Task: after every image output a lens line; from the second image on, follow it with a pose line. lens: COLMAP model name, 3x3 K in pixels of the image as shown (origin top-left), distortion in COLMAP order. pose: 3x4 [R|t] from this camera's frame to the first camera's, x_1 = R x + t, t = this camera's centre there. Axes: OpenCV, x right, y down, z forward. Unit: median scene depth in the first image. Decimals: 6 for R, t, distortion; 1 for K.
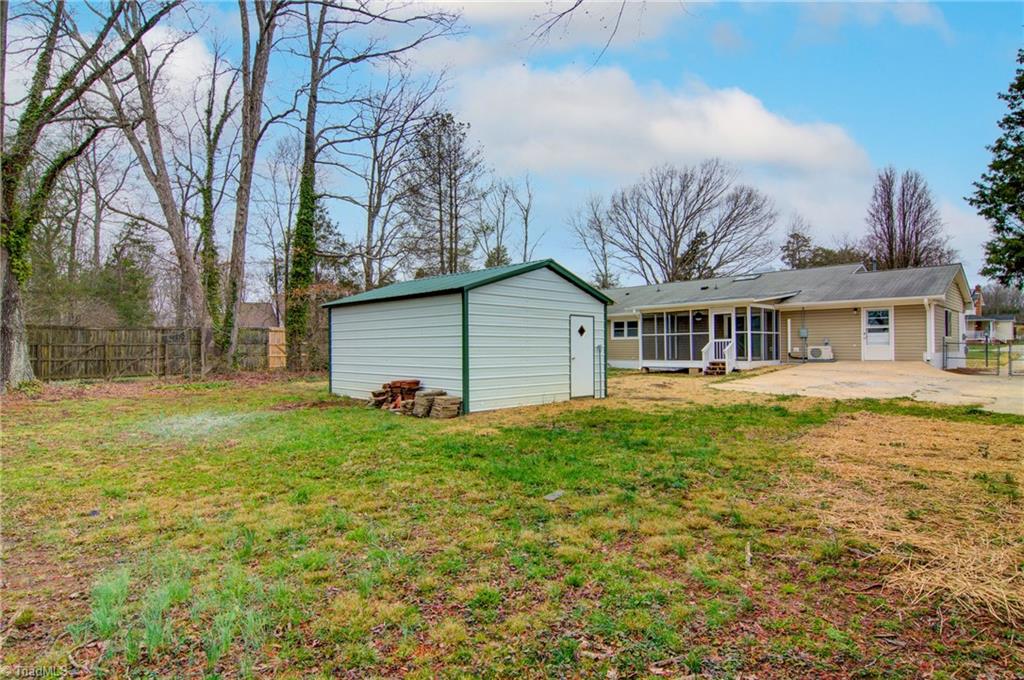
lens RADIAL K [[544.1, 0, 512.6], [0, 544.1, 342.1], [0, 0, 1]] dist [-0.003107, -0.010082]
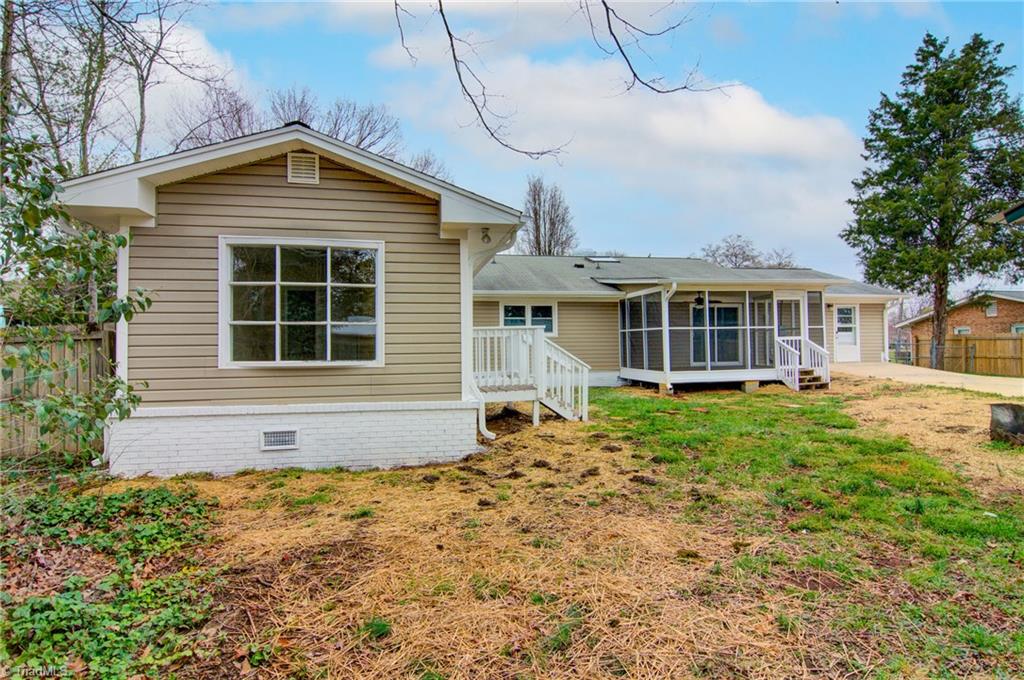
lens RADIAL K [[544.1, 0, 511.2], [0, 544.1, 339.3], [0, 0, 1]] dist [-0.003107, -0.010082]
pose [[0.547894, 0.011863, 0.836464, -0.386333], [-0.003568, 0.999923, -0.011844, 0.007854], [-0.836540, 0.003504, 0.547894, 0.918707]]
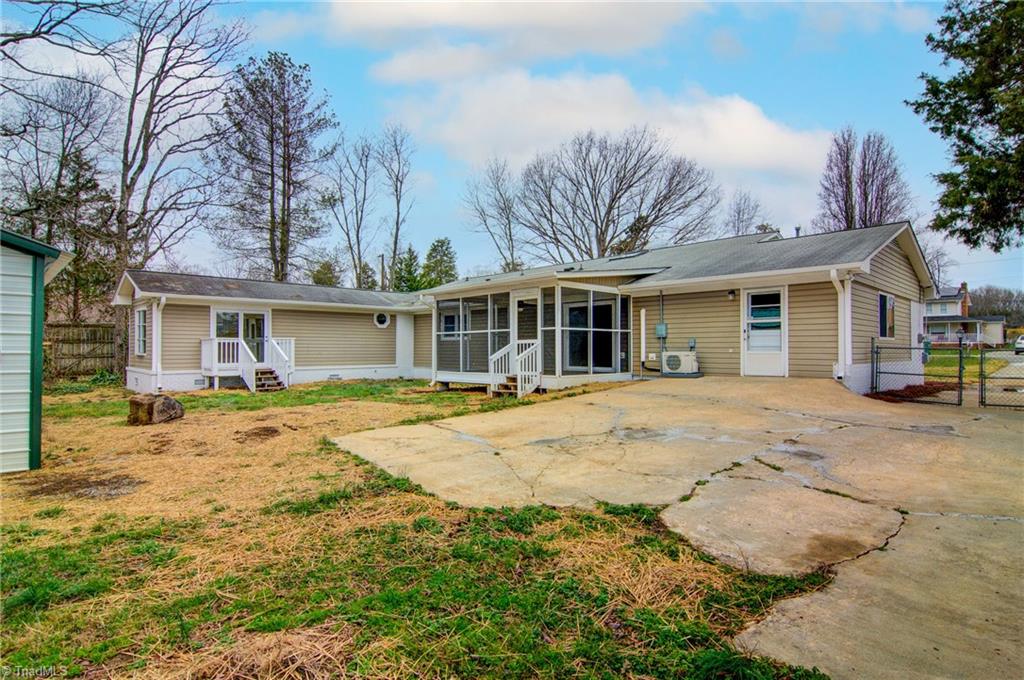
lens RADIAL K [[544.1, 0, 511.7], [0, 544.1, 340.9], [0, 0, 1]] dist [-0.003107, -0.010082]
pose [[0.999964, 0.005182, 0.006752, 0.364443], [-0.005148, 0.999974, -0.004992, -0.000466], [-0.006778, 0.004957, 0.999965, 0.373393]]
